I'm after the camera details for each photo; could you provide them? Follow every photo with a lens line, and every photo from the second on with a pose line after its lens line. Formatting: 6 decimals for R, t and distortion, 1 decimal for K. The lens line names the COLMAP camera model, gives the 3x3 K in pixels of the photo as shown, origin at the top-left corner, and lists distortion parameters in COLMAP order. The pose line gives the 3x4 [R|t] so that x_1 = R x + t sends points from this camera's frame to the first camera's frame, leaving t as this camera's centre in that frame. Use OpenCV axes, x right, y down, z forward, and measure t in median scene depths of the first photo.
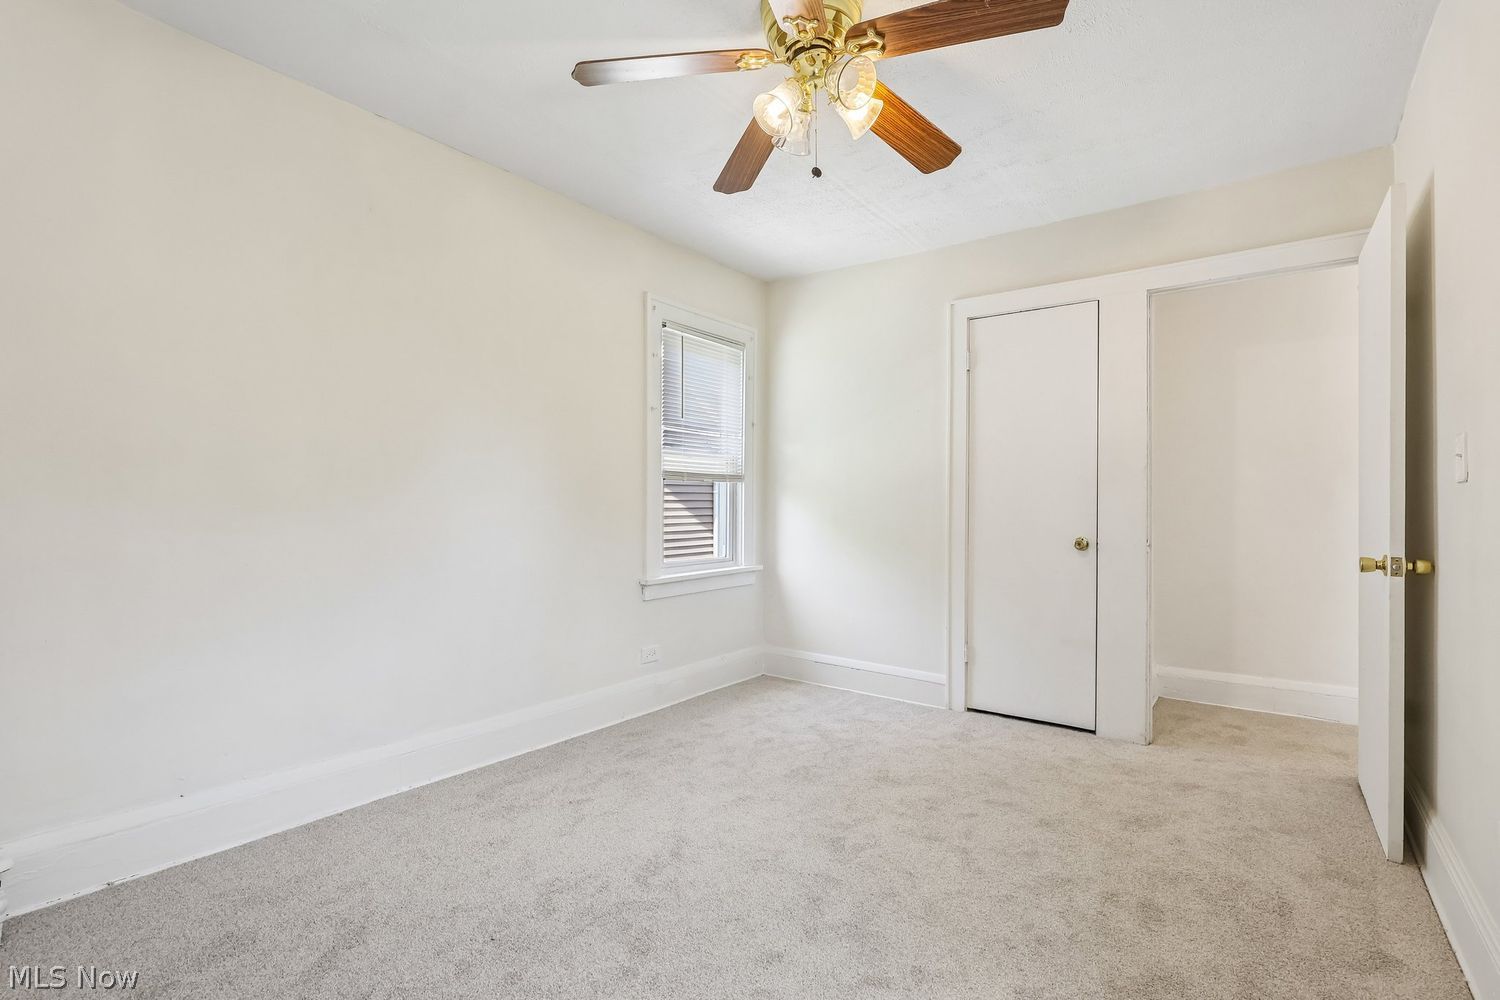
lens RADIAL K [[699.2, 0, 748.5], [0, 699.2, 501.4], [0, 0, 1]] dist [-0.008570, 0.000361]
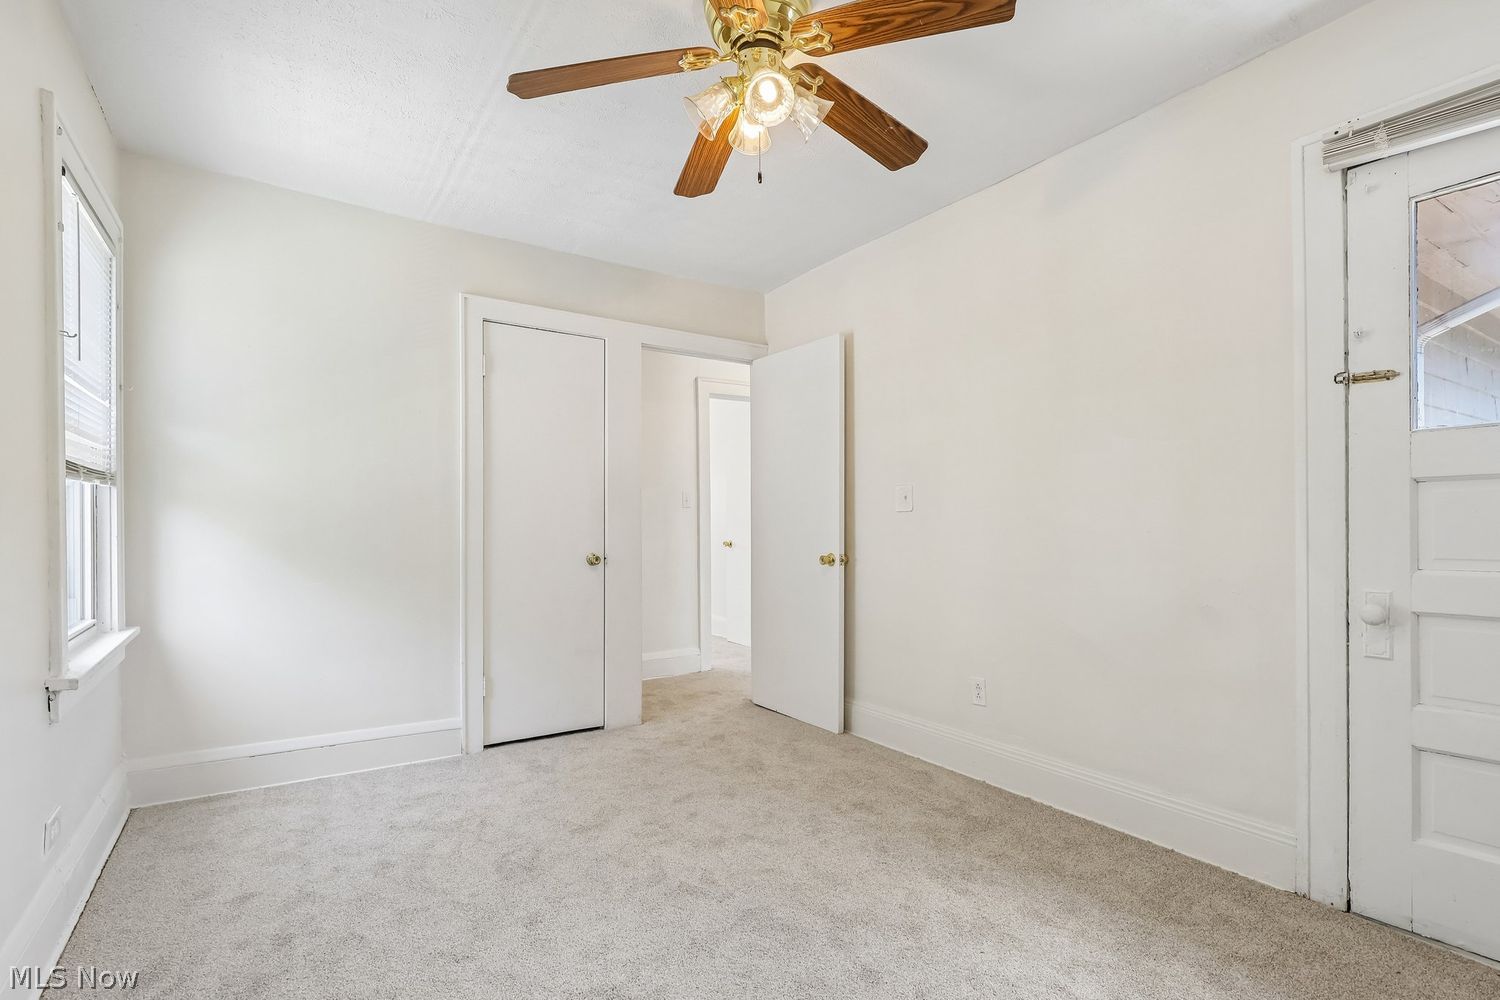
lens RADIAL K [[699.2, 0, 750.2], [0, 699.2, 524.1], [0, 0, 1]] dist [-0.008570, 0.000361]
pose [[0.333623, -0.005510, 0.942690, -0.493218], [-0.004613, 0.999961, 0.007477, -0.003352], [-0.942695, -0.006843, 0.333585, 0.421954]]
